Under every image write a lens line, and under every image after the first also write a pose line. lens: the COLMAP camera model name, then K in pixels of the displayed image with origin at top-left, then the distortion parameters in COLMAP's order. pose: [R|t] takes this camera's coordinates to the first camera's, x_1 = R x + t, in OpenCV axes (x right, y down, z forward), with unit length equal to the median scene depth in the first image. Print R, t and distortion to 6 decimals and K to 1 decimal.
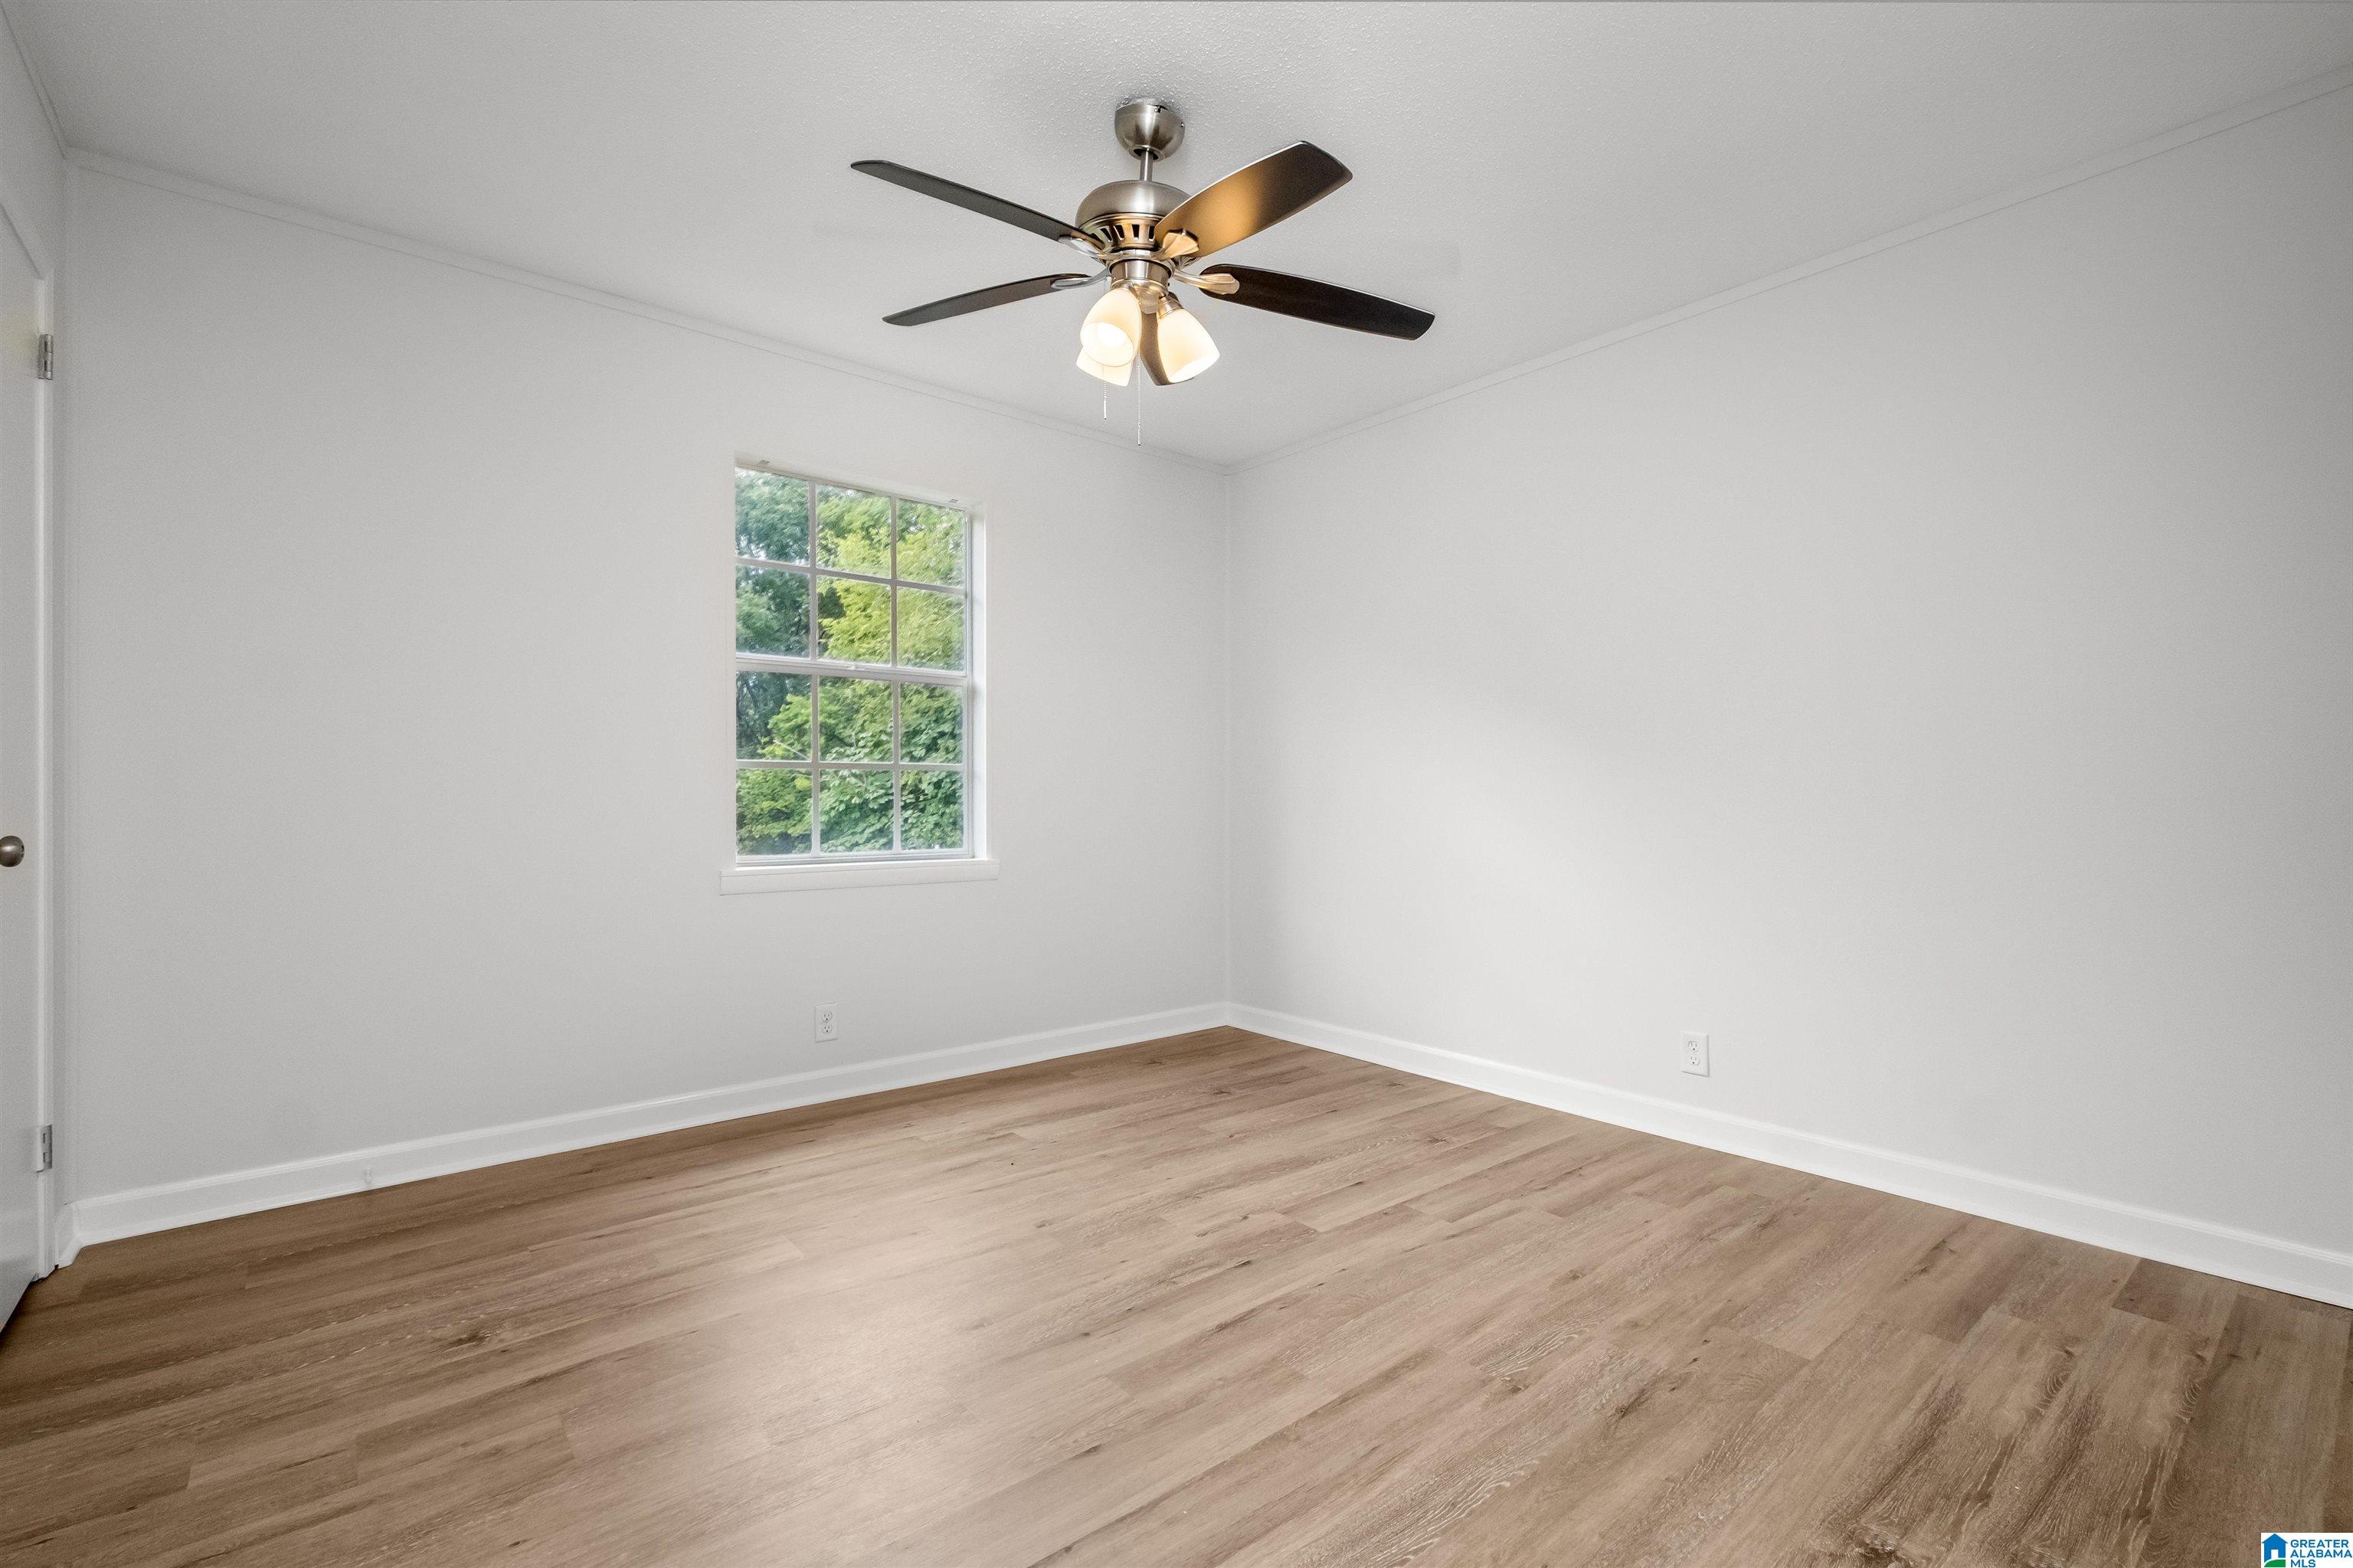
lens RADIAL K [[1025.2, 0, 1167.8], [0, 1025.2, 785.7], [0, 0, 1]] dist [-0.002756, 0.000231]
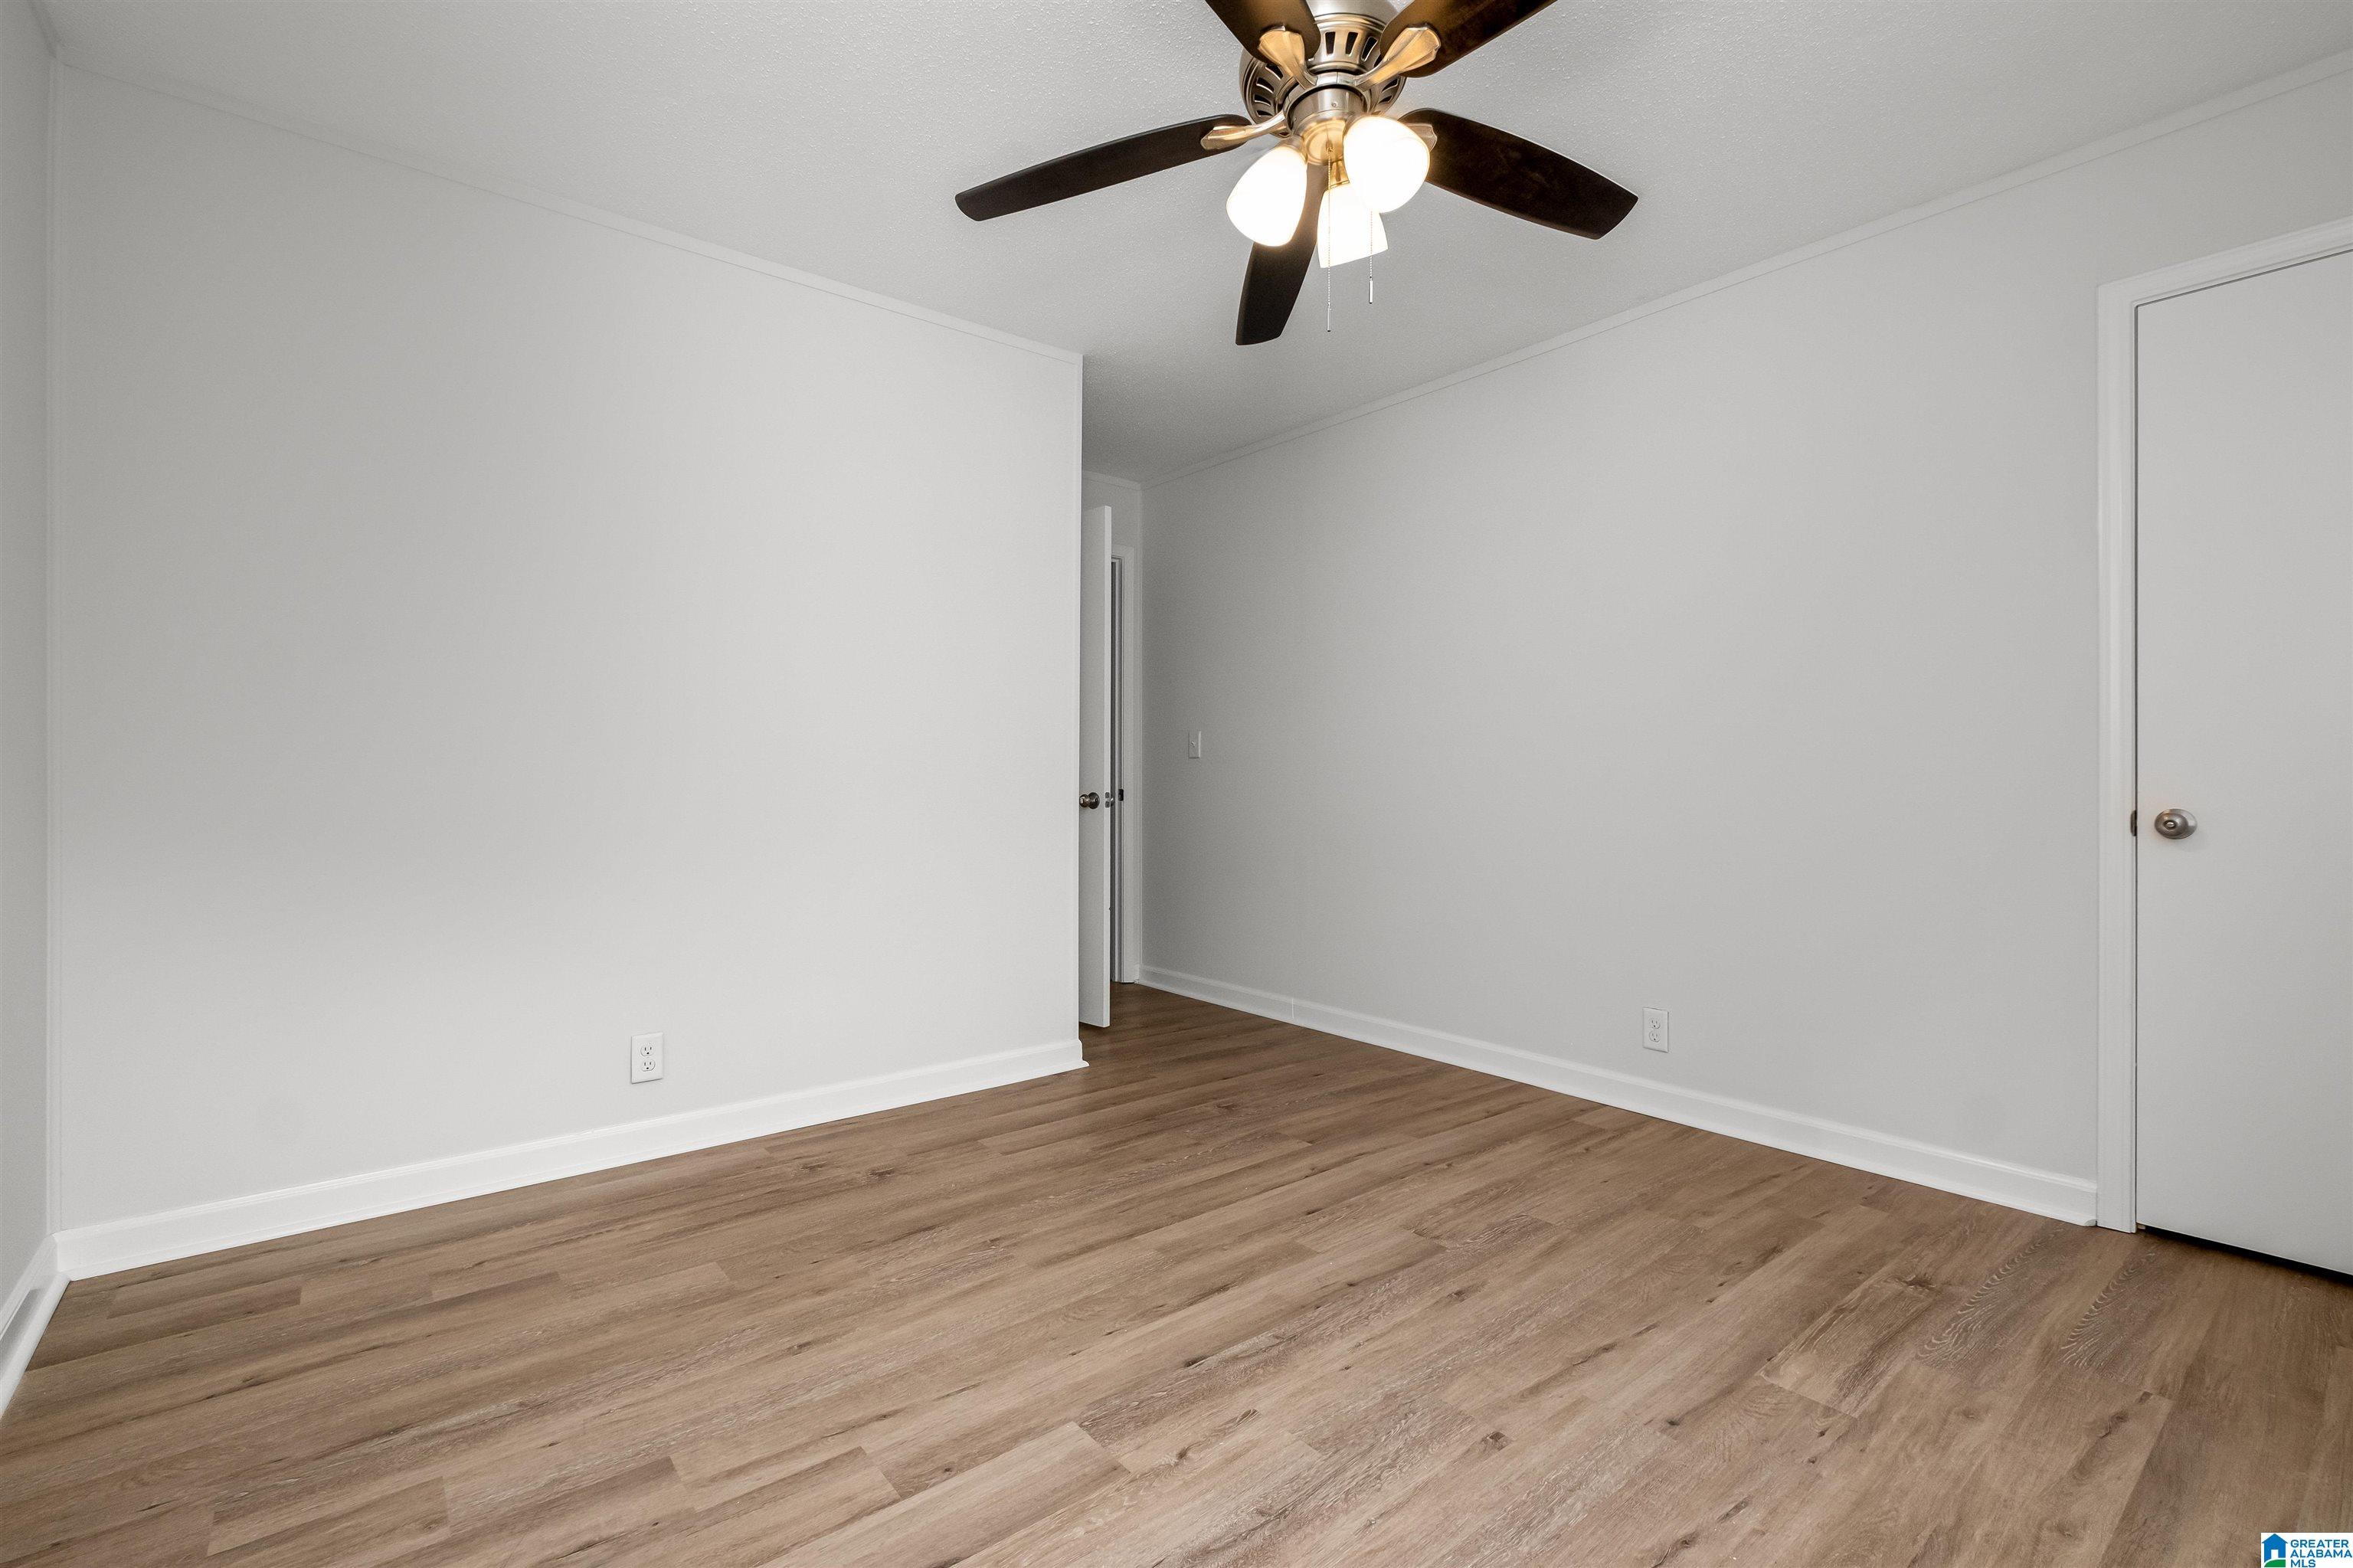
lens RADIAL K [[1025.2, 0, 1167.8], [0, 1025.2, 785.7], [0, 0, 1]] dist [-0.002756, 0.000231]
pose [[-0.999923, -0.004799, 0.011447, 0.095363], [-0.004789, 0.999988, 0.000818, 0.016572], [-0.011451, 0.000763, -0.999934, 1.952024]]
